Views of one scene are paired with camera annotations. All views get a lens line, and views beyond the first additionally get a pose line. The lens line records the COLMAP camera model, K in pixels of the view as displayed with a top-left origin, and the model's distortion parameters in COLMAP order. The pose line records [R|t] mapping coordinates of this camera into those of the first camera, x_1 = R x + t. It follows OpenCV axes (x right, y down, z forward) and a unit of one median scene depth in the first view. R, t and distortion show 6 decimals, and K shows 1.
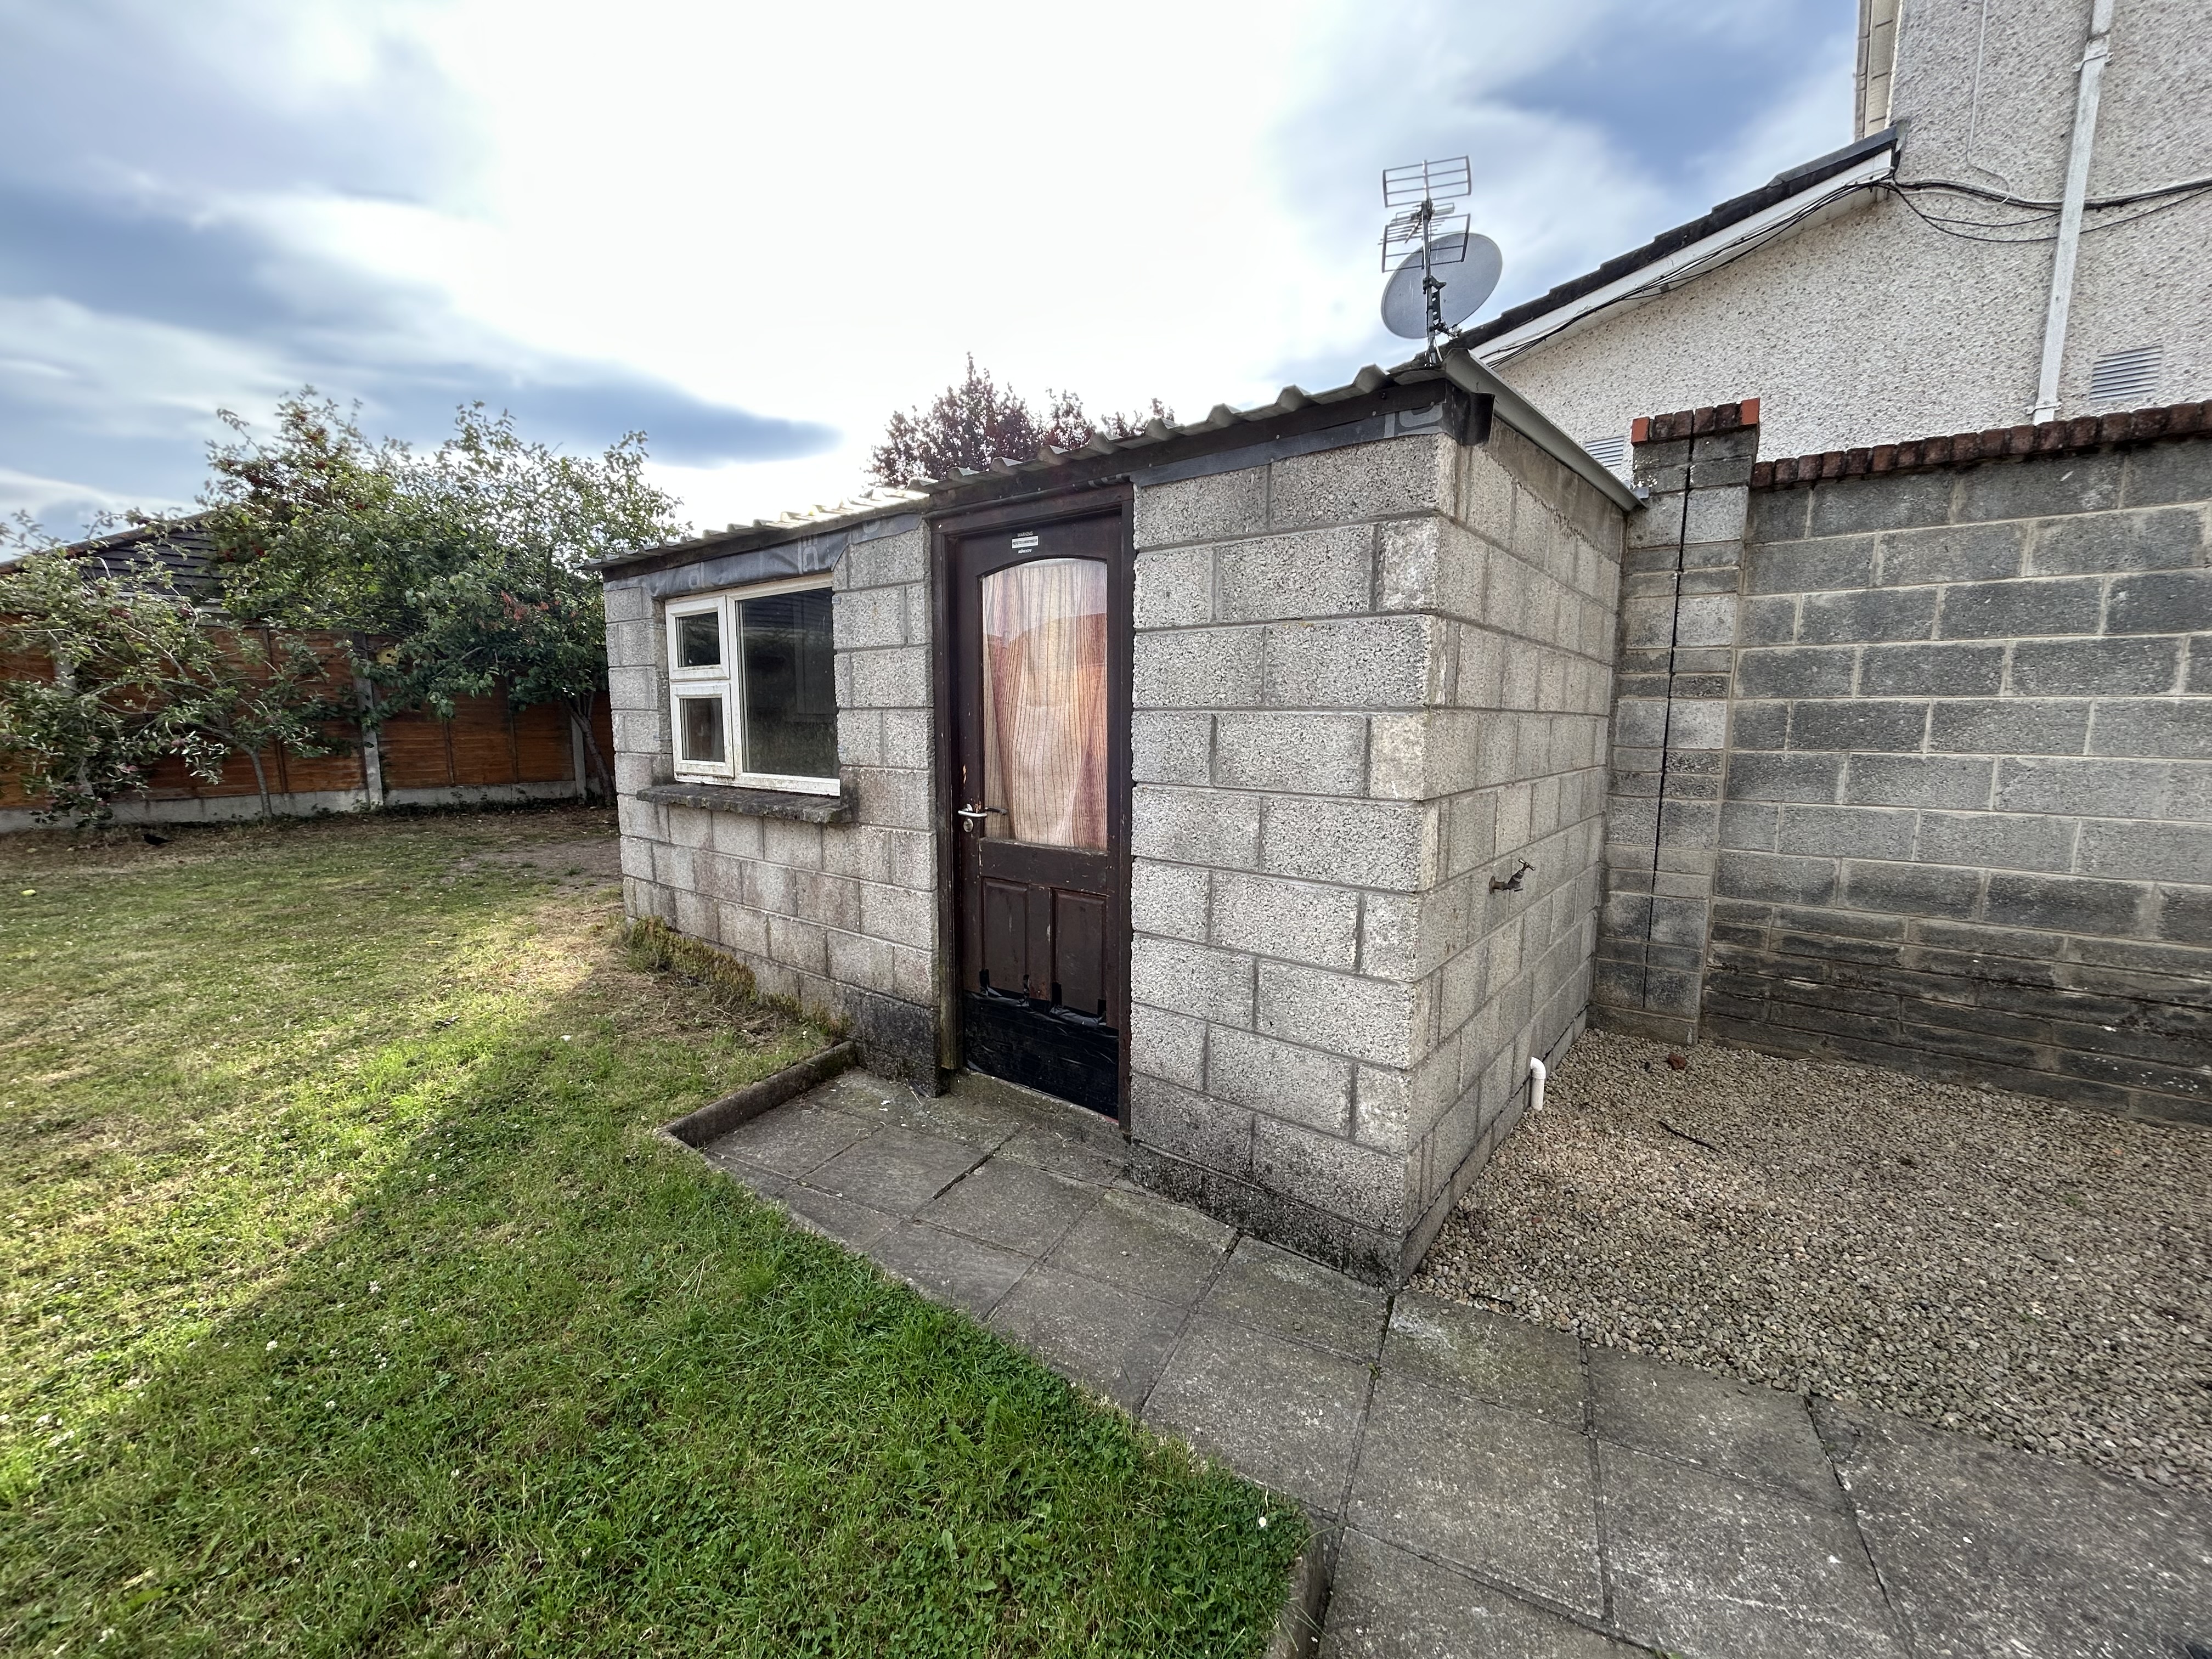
lens RADIAL K [[887.9, 0, 1108.0], [0, 887.9, 830.3], [0, 0, 1]] dist [-0.002796, 0.002660]
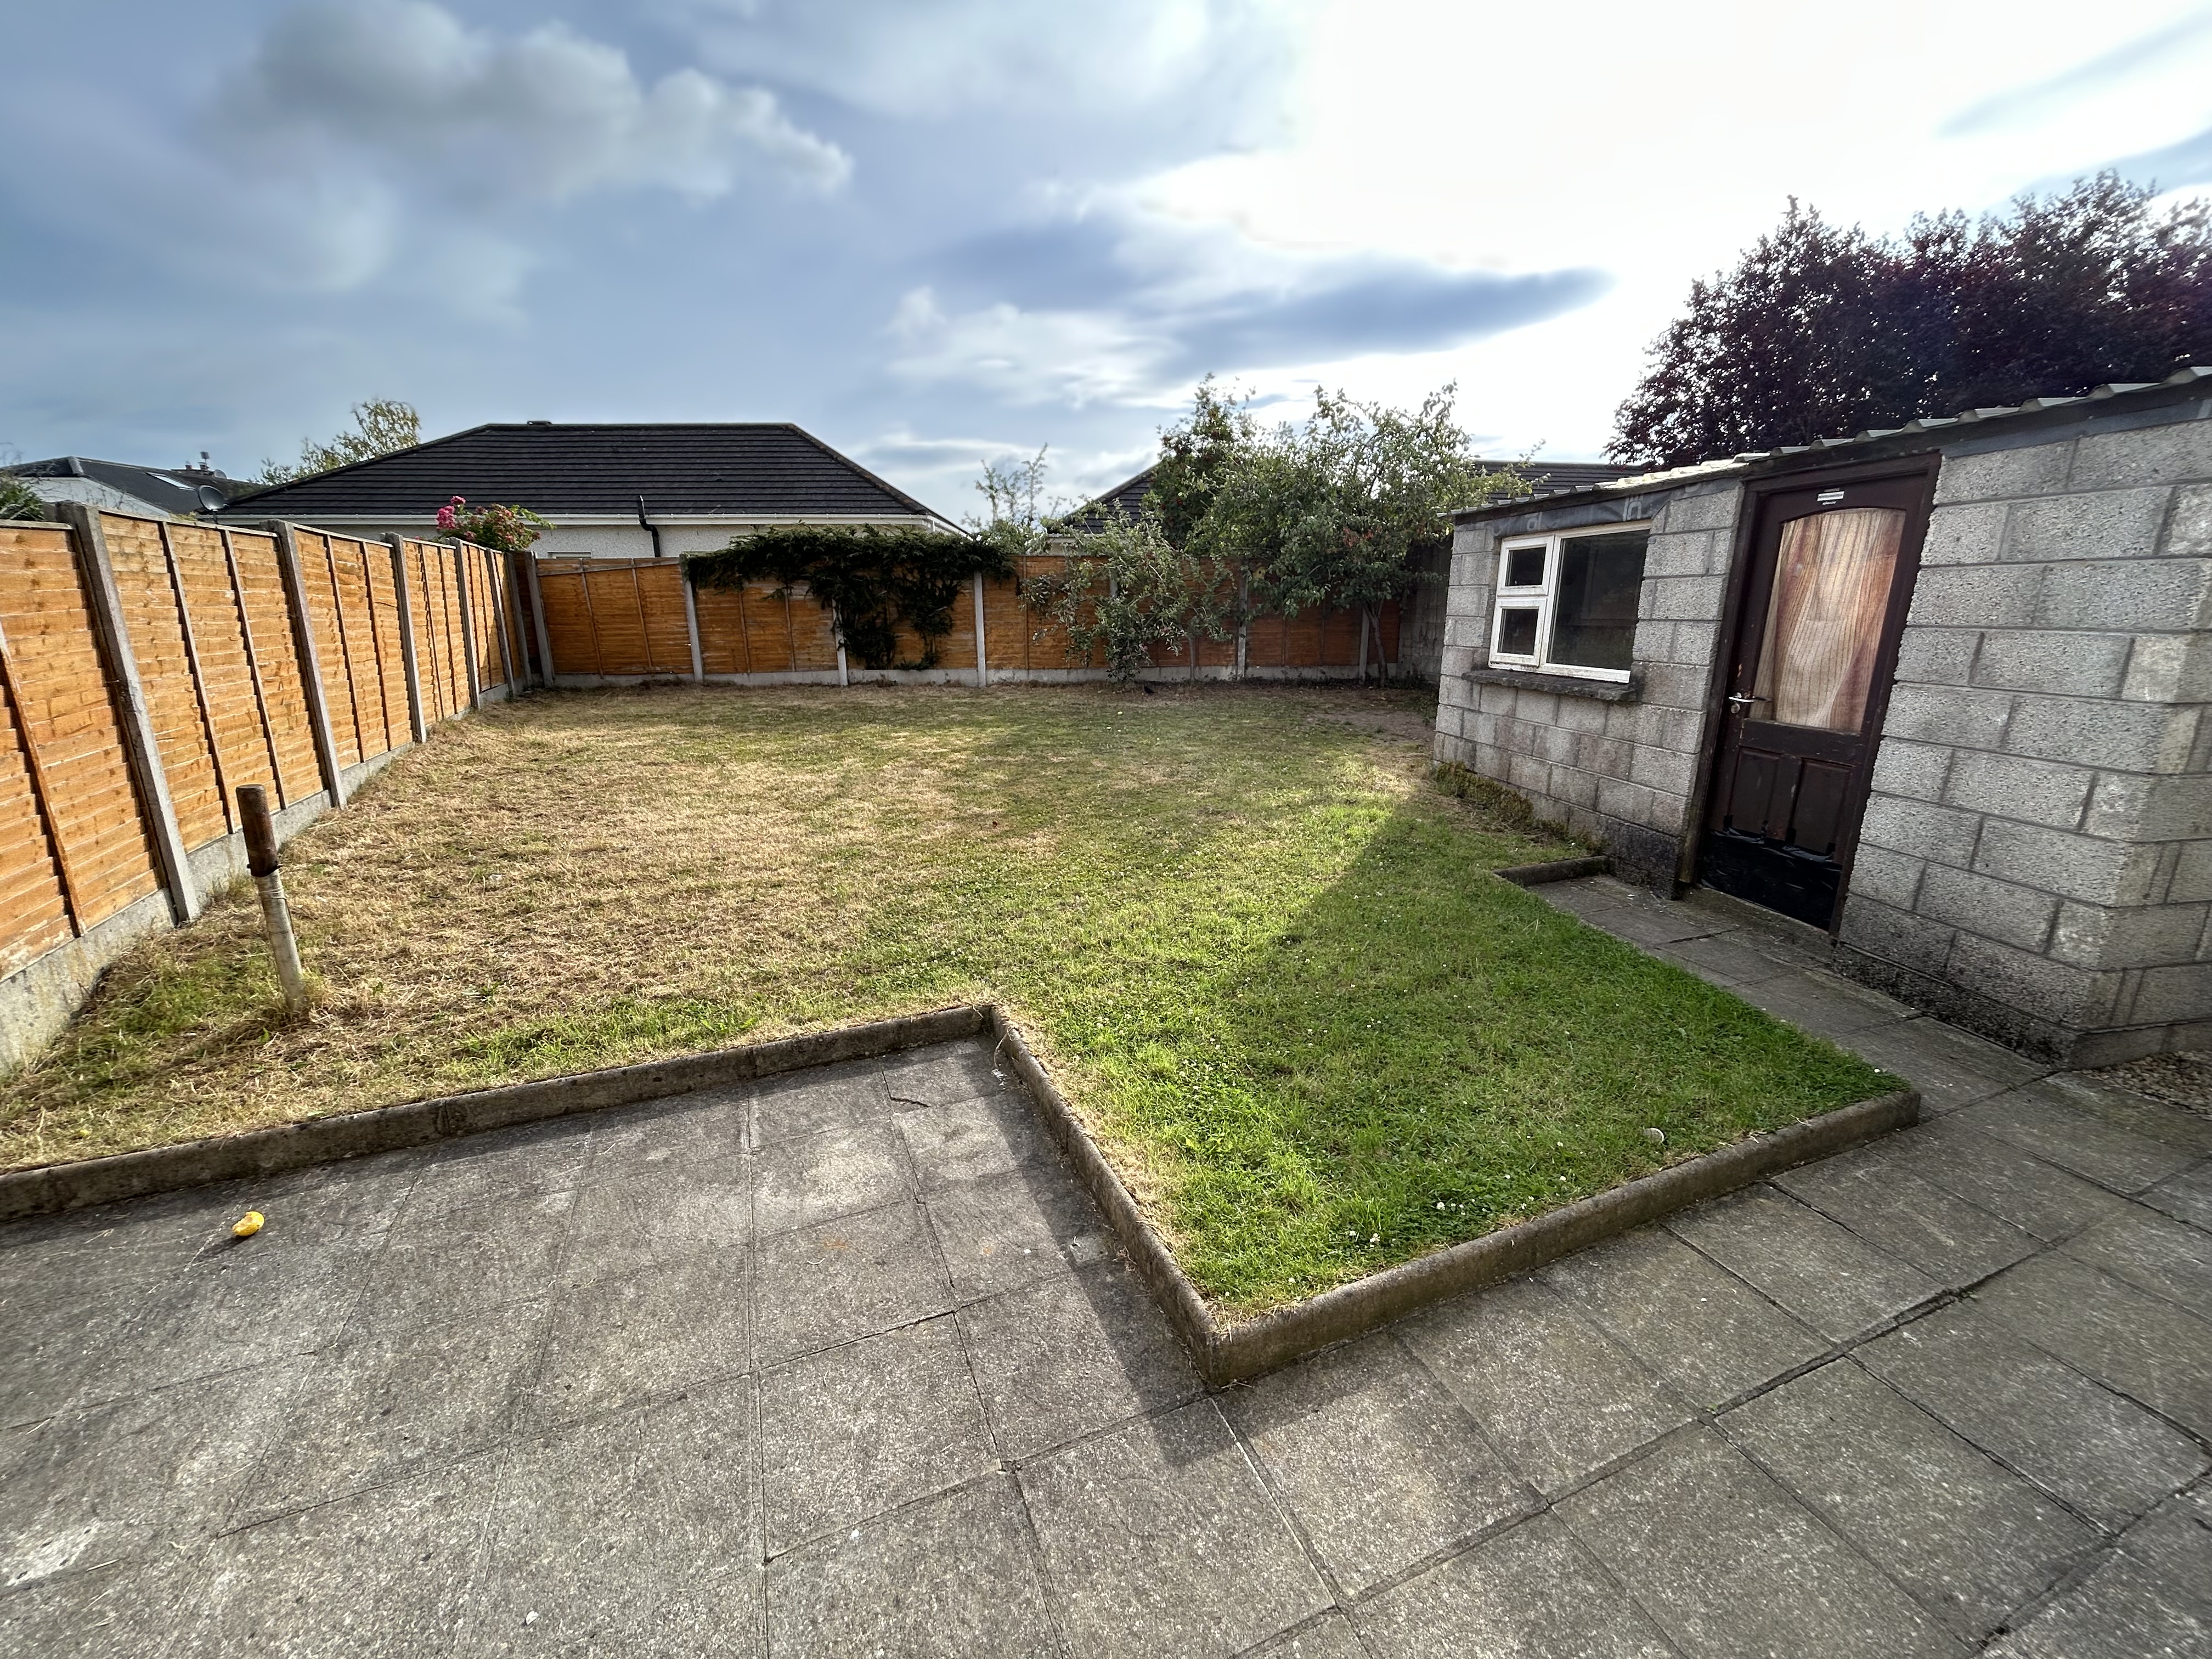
lens RADIAL K [[887.9, 0, 1108.0], [0, 887.9, 830.3], [0, 0, 1]] dist [-0.002796, 0.002660]
pose [[0.738587, 0.163151, -0.654119, 0.067142], [-0.086040, 0.985152, 0.148567, 0.075232], [0.668646, -0.053450, 0.741658, -0.848289]]
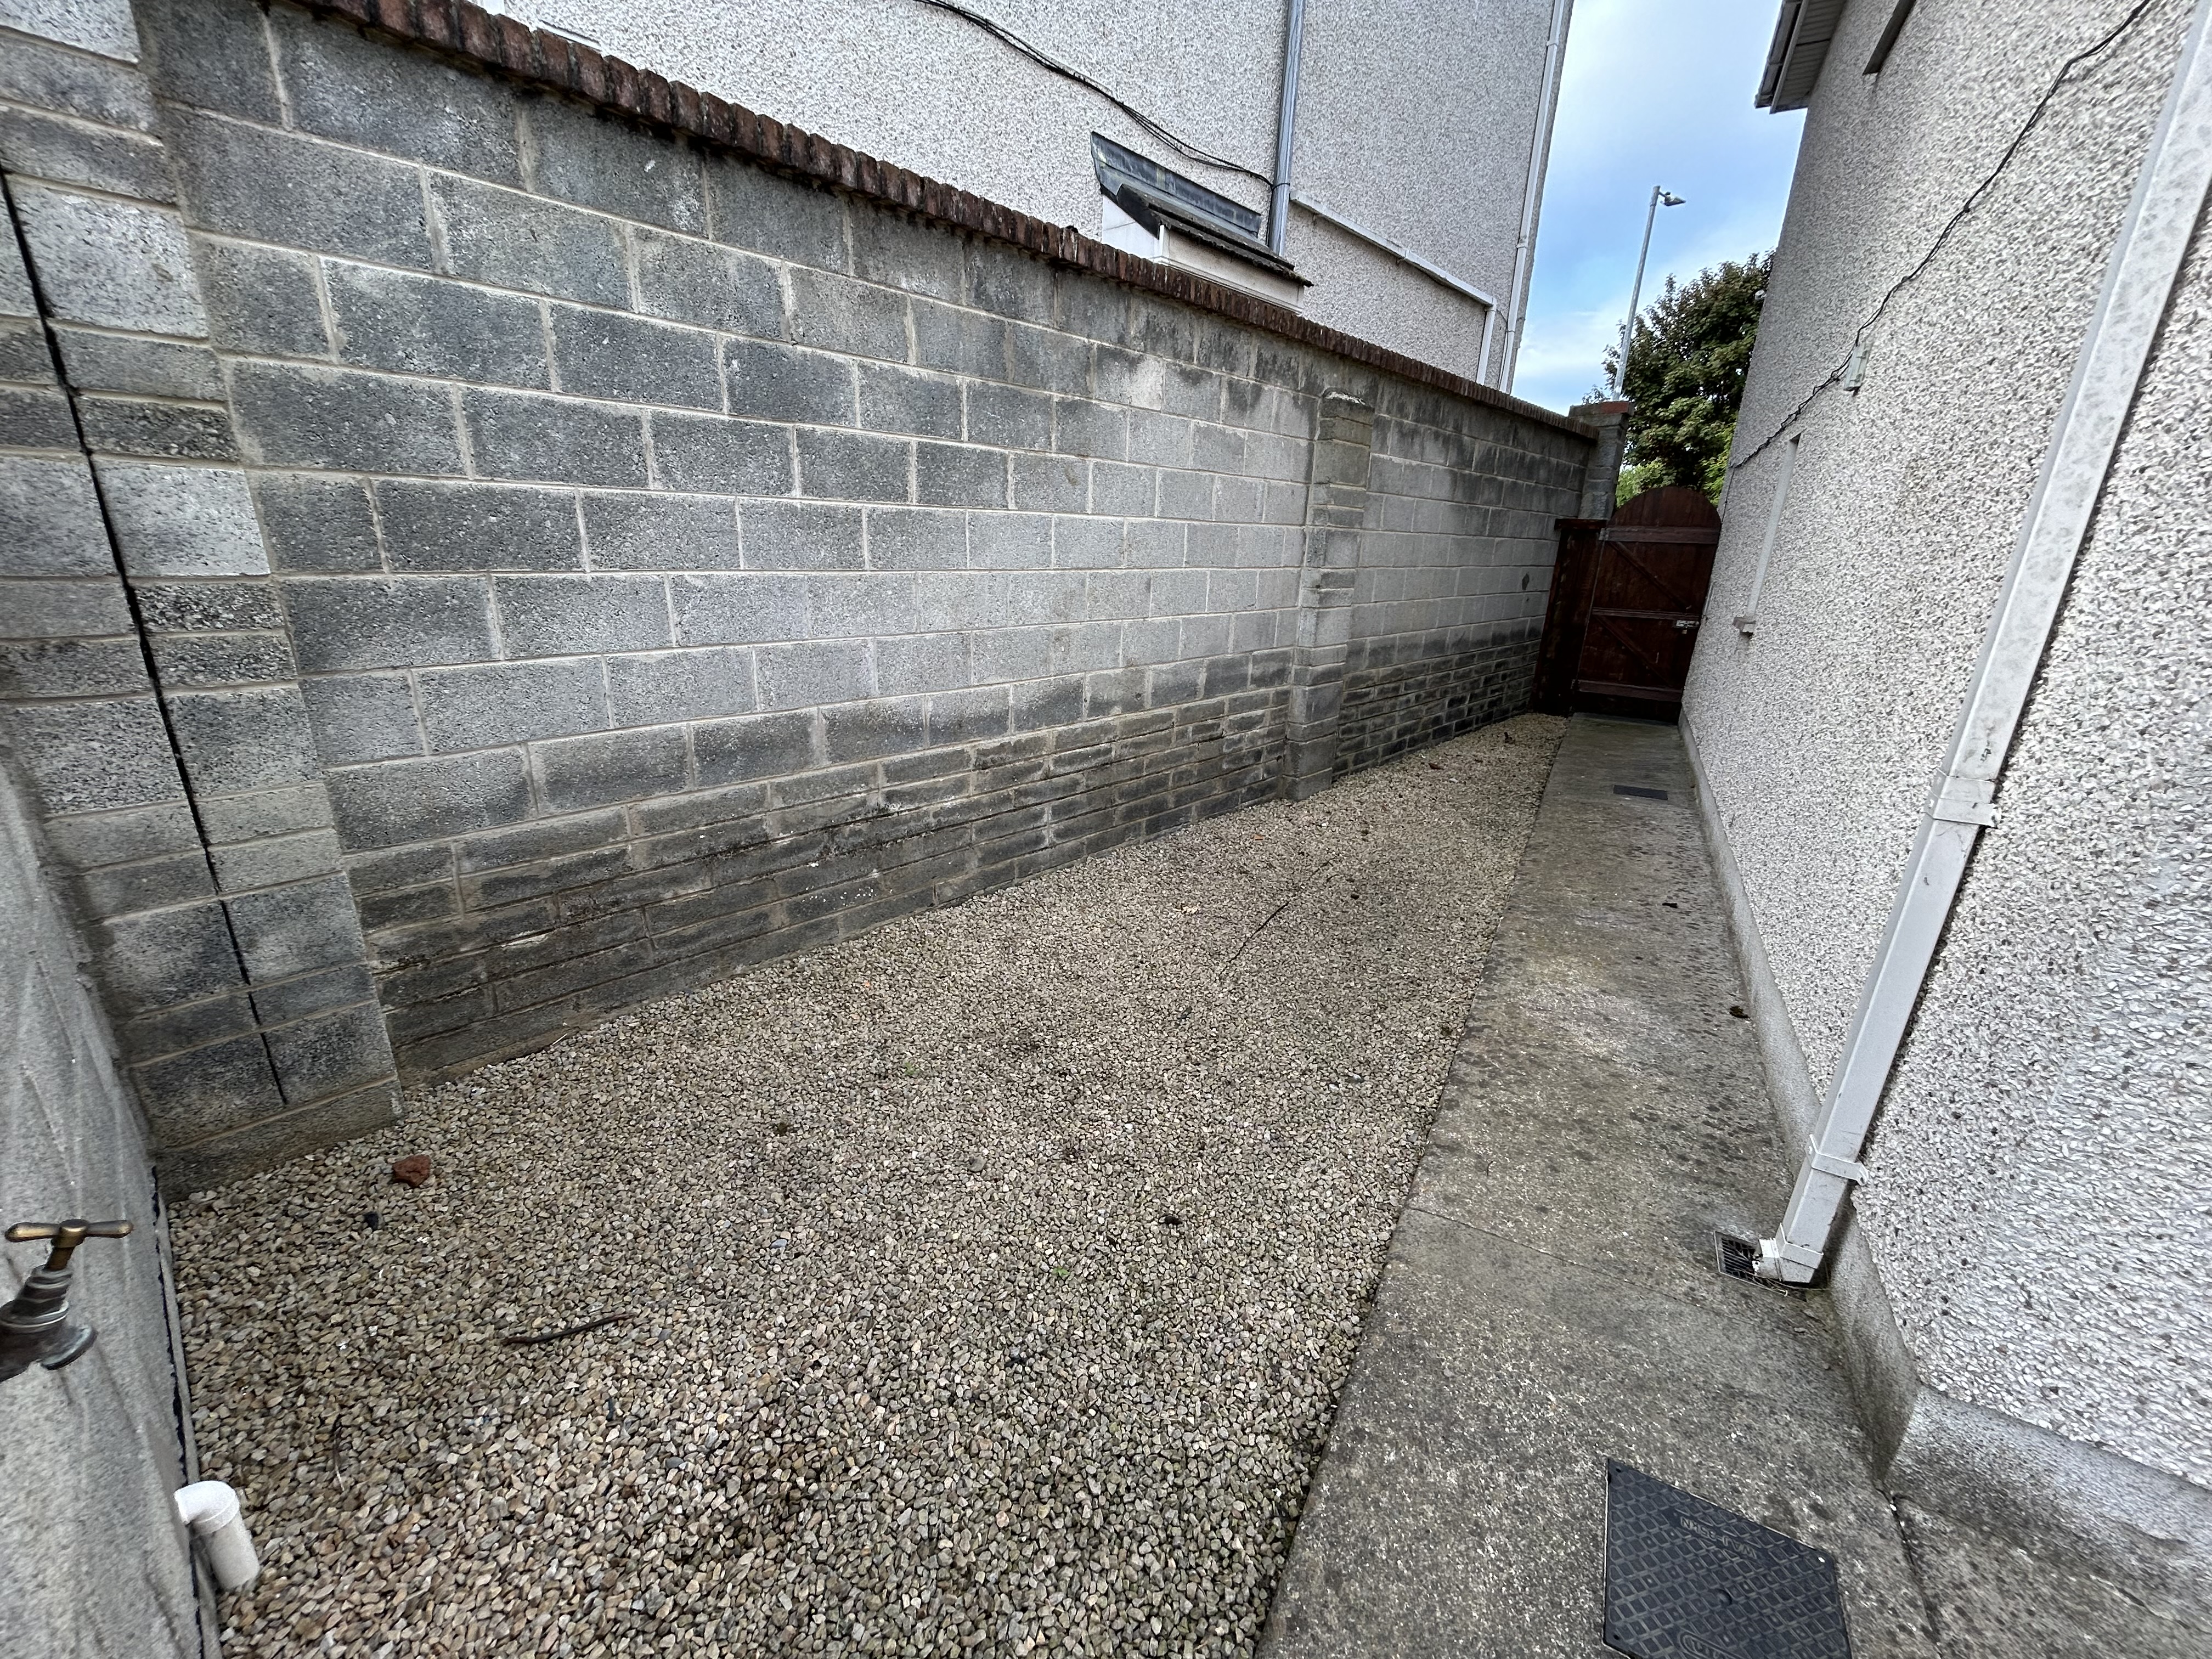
lens RADIAL K [[887.9, 0, 1108.0], [0, 887.9, 830.3], [0, 0, 1]] dist [-0.002796, 0.002660]
pose [[0.075635, -0.314123, 0.946365, 0.172874], [0.097504, 0.946865, 0.306496, -0.049605], [-0.992357, 0.069092, 0.102244, 0.392585]]
